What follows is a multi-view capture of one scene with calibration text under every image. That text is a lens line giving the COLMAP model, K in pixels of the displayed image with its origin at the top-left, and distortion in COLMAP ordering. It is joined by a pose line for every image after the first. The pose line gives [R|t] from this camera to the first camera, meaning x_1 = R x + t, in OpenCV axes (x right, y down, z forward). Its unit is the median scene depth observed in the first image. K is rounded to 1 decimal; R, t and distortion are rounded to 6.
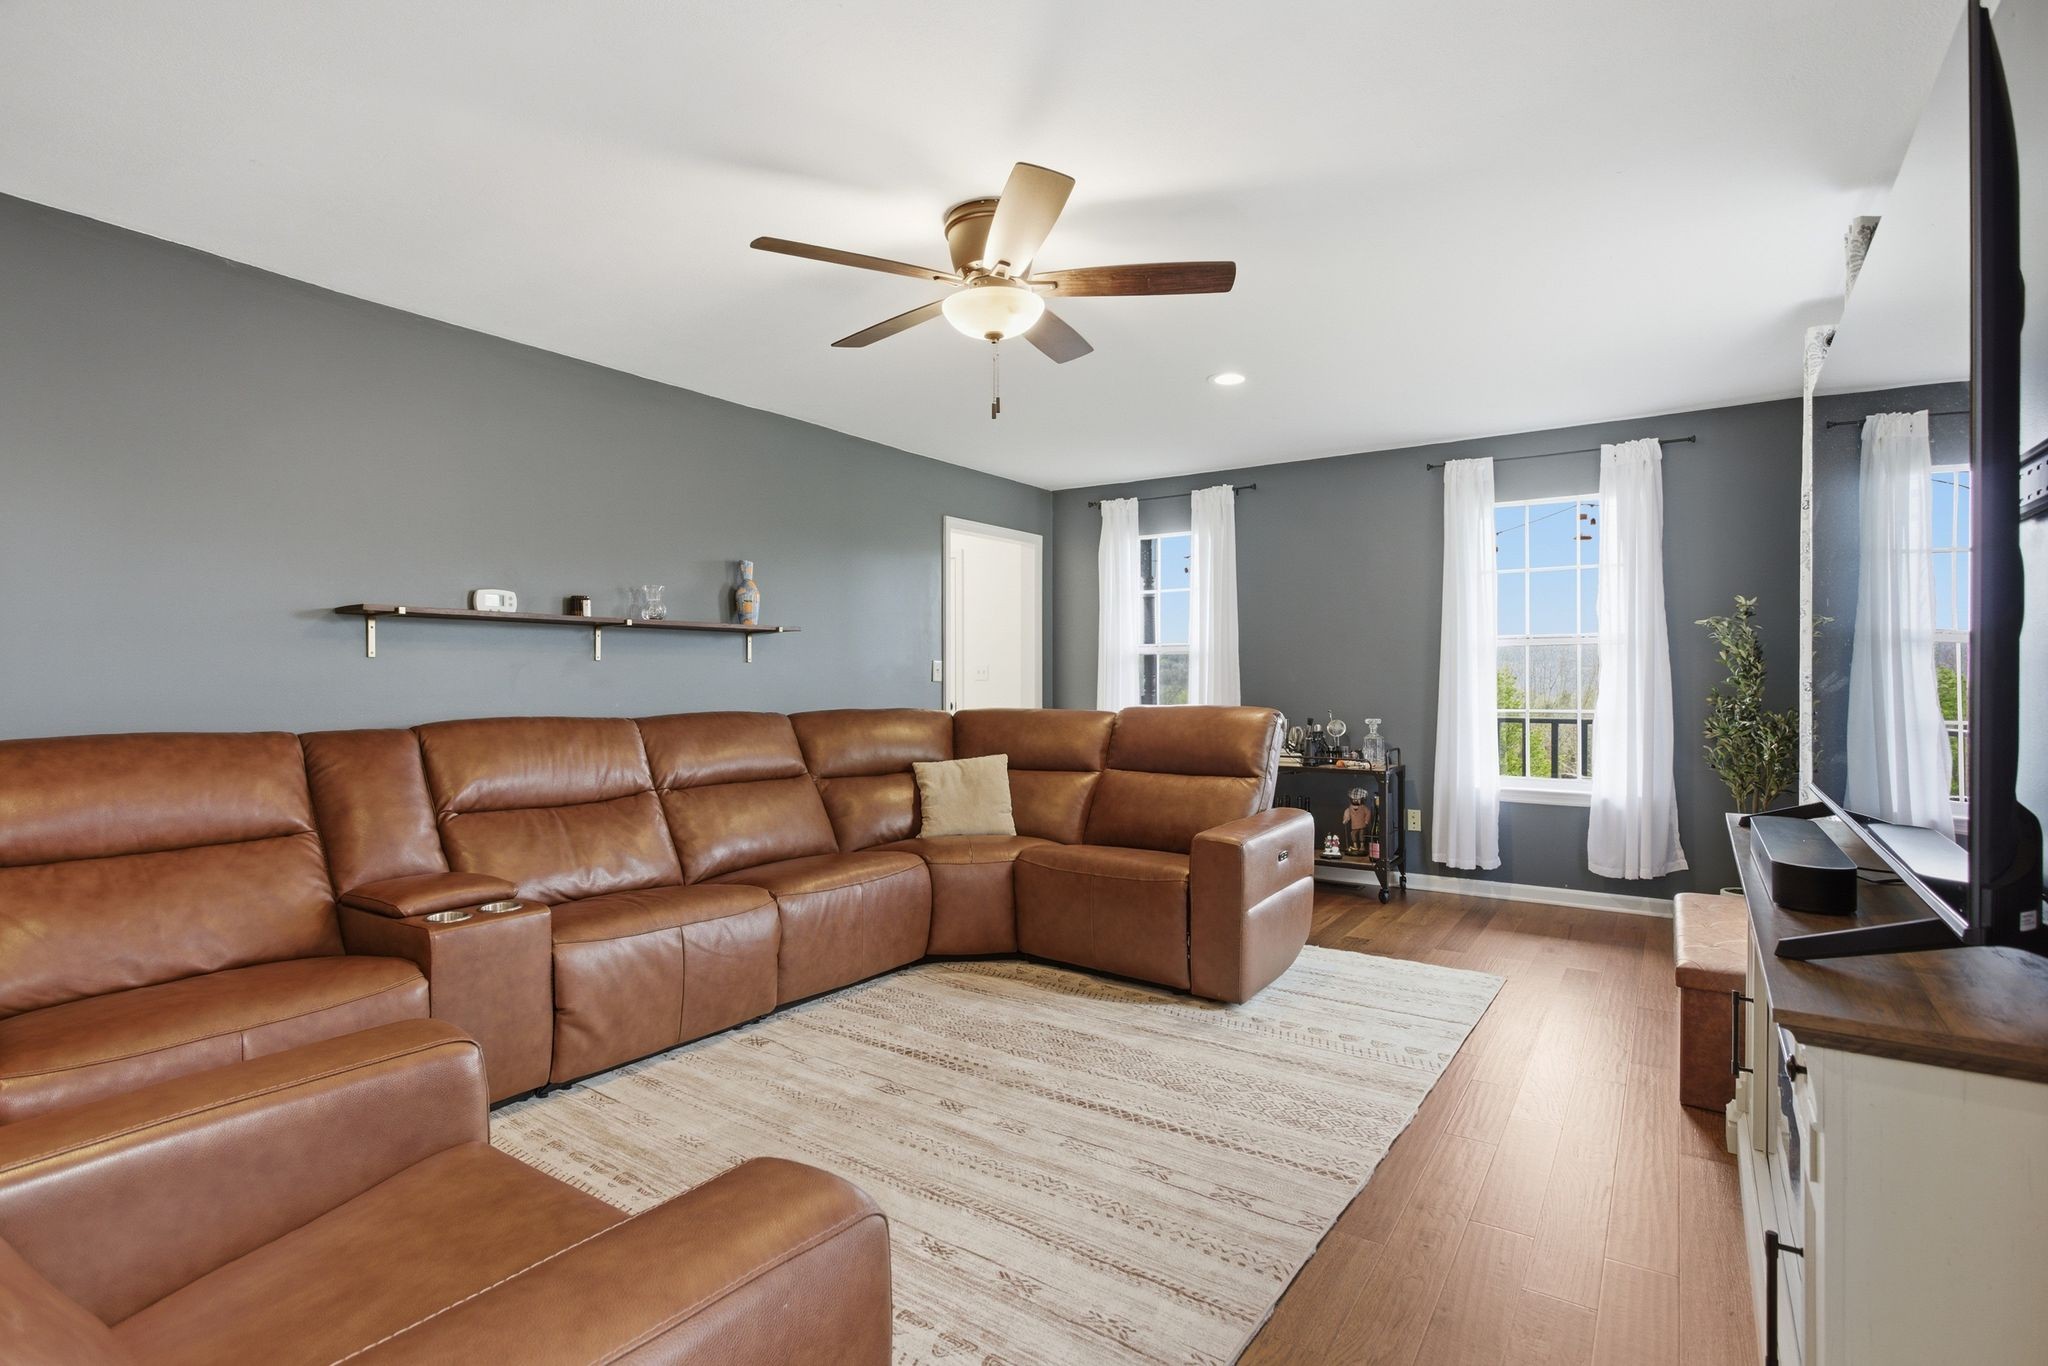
lens RADIAL K [[979.2, 0, 972.5], [0, 979.2, 667.3], [0, 0, 1]] dist [-0.003061, 0.005109]
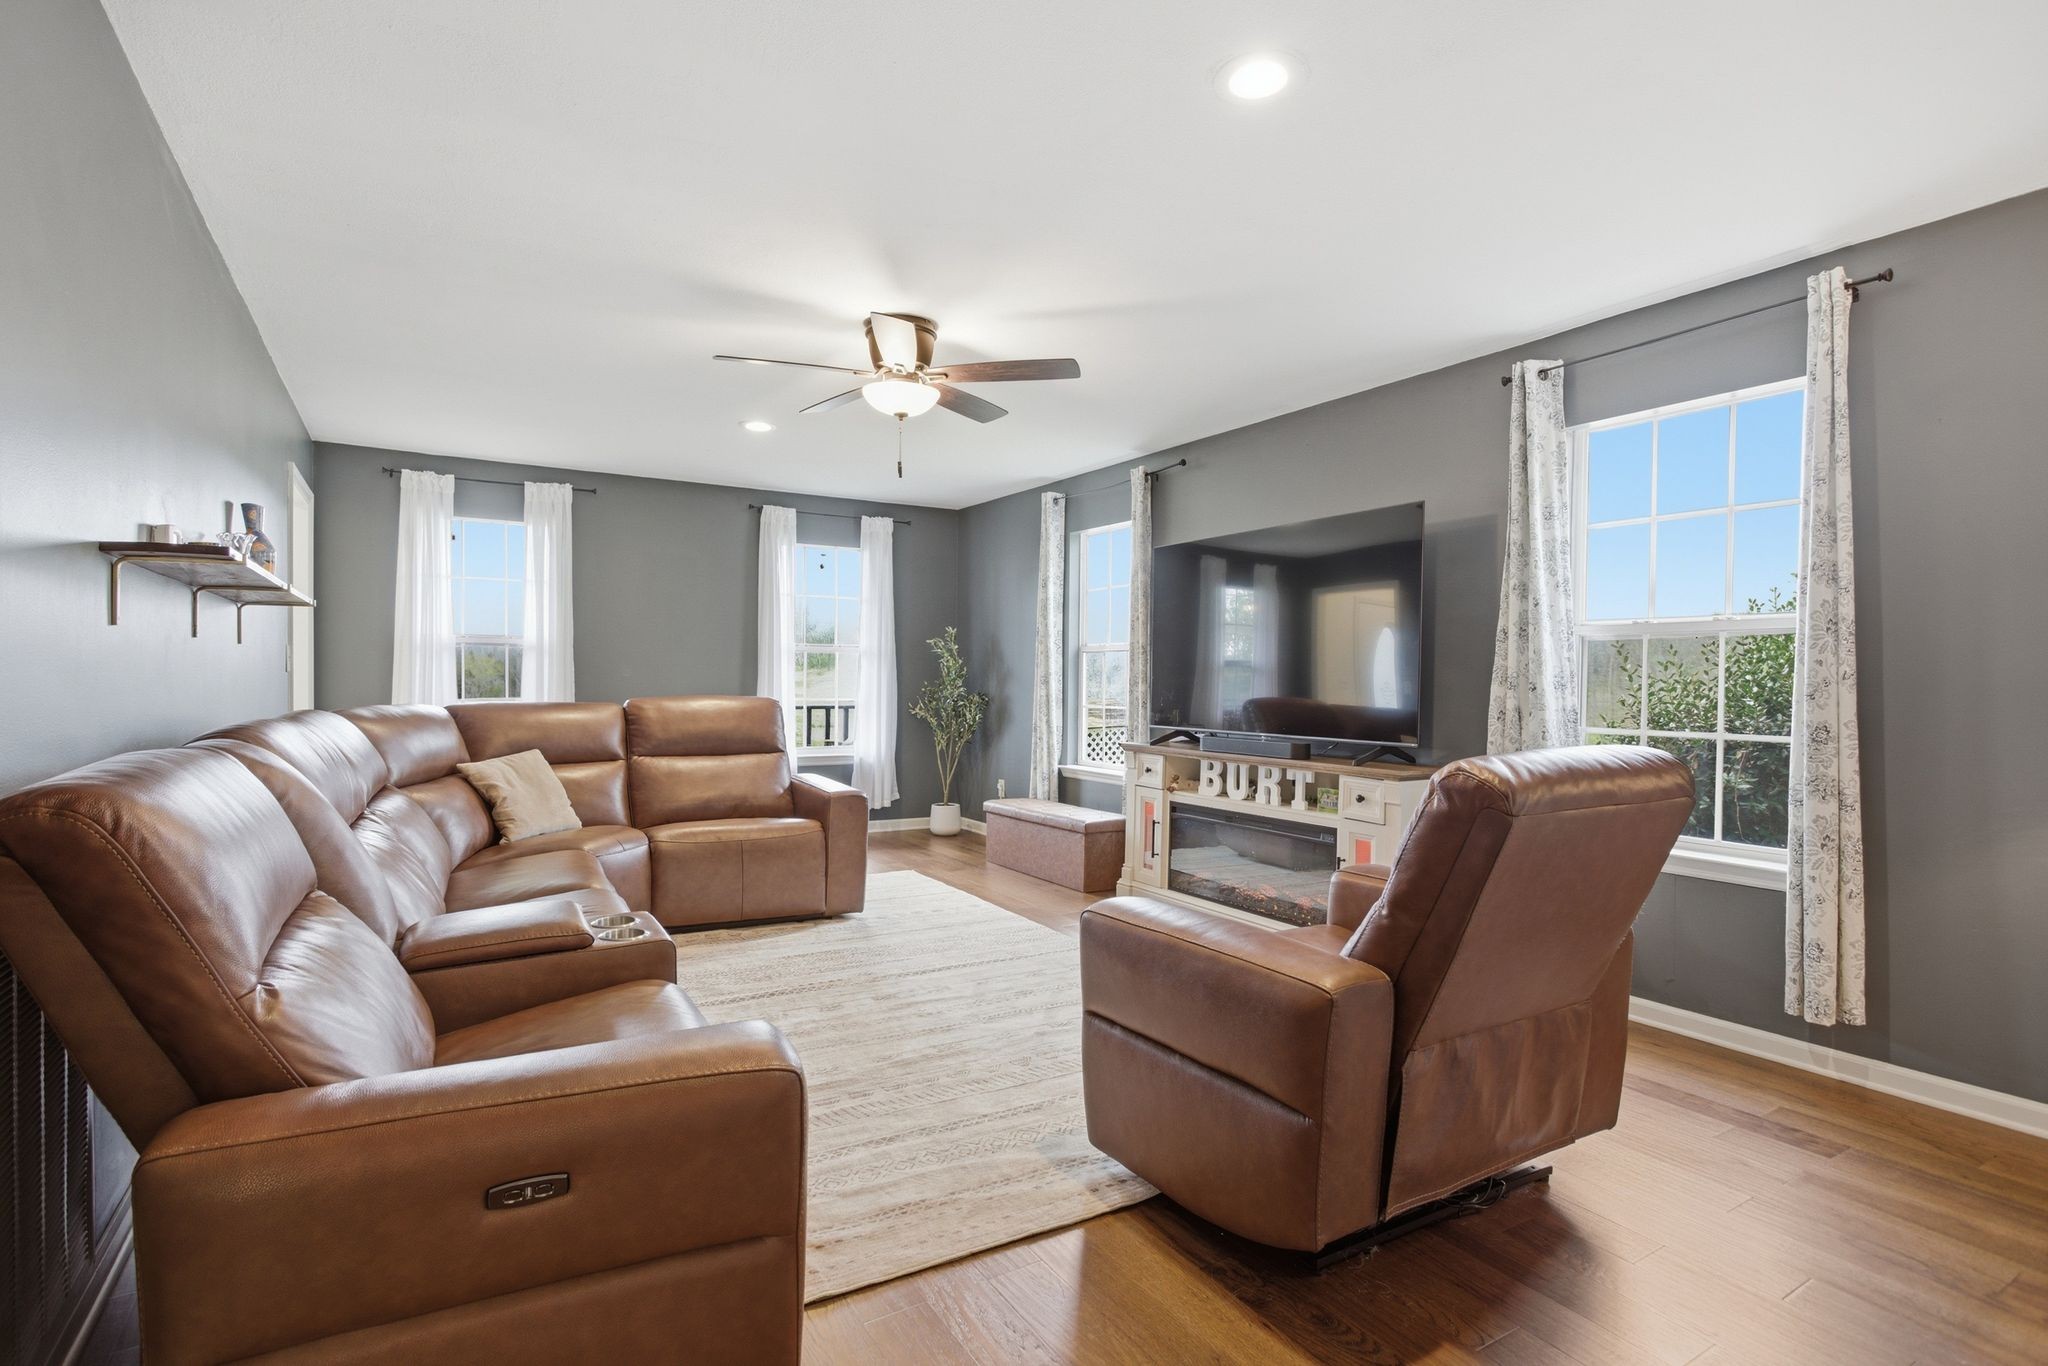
lens RADIAL K [[979.2, 0, 1039.9], [0, 979.2, 696.1], [0, 0, 1]] dist [-0.003061, 0.005109]
pose [[0.424938, -0.011358, 0.905151, -0.633843], [-0.020589, 0.999541, 0.022208, 0.004660], [-0.904989, -0.028073, 0.424509, 0.147682]]
